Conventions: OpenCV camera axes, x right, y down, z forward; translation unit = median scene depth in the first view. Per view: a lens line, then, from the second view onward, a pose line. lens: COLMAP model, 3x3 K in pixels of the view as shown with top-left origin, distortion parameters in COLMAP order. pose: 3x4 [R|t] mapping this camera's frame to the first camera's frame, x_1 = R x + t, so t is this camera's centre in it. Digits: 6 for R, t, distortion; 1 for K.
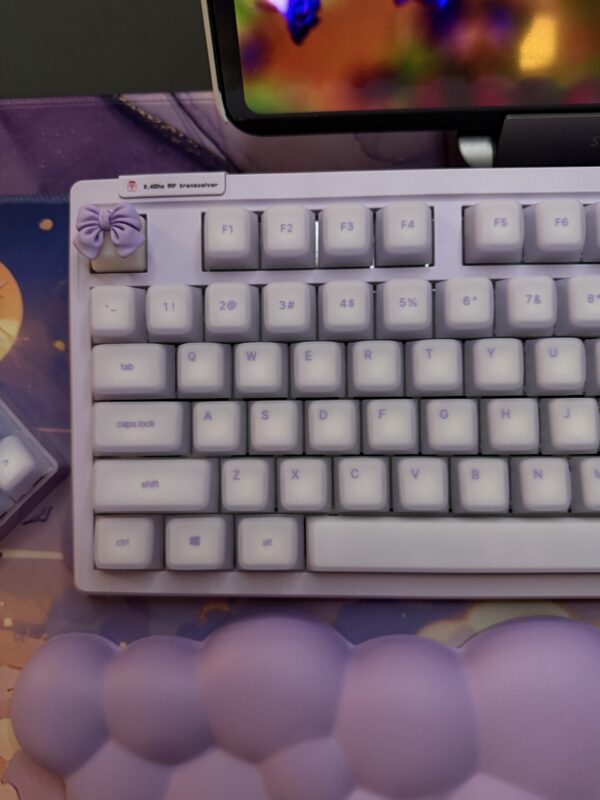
lens RADIAL K [[578.5, 0, 300.0], [0, 578.5, 400.0], [0, 0, 1]] dist [0.109491, -0.268114]
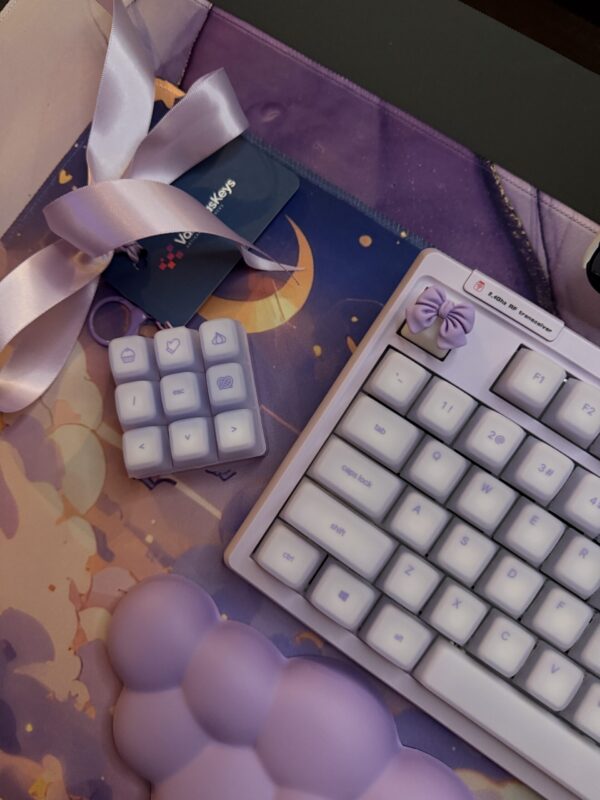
lens RADIAL K [[578.5, 0, 300.0], [0, 578.5, 400.0], [0, 0, 1]] dist [0.109491, -0.268114]
pose [[0.824570, 0.558050, -0.093088, -0.347433], [-0.551146, 0.829478, 0.090580, -0.116550], [0.127762, -0.023385, 0.991529, -0.087501]]
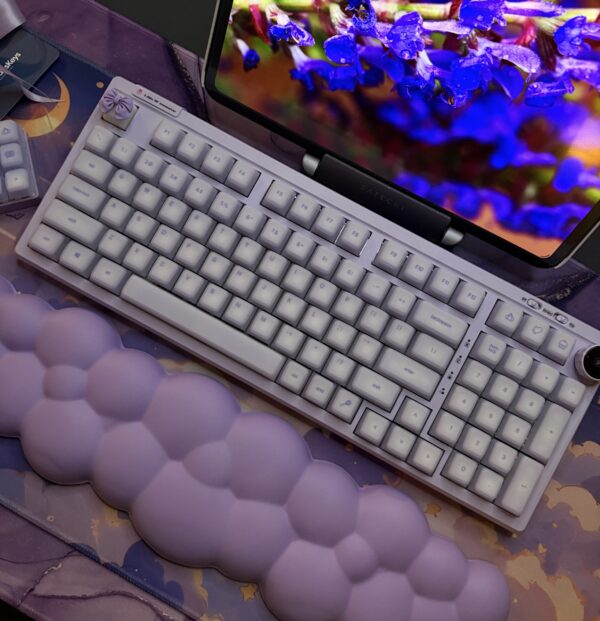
lens RADIAL K [[572.1, 0, 298.4], [0, 572.1, 301.8], [0, 0, 1]] dist [0.091338, -0.191831]
pose [[0.872578, 0.488445, -0.005391, 0.578100], [-0.487858, 0.870867, -0.059873, 0.126461], [-0.024550, 0.054874, 0.998191, -1.012682]]
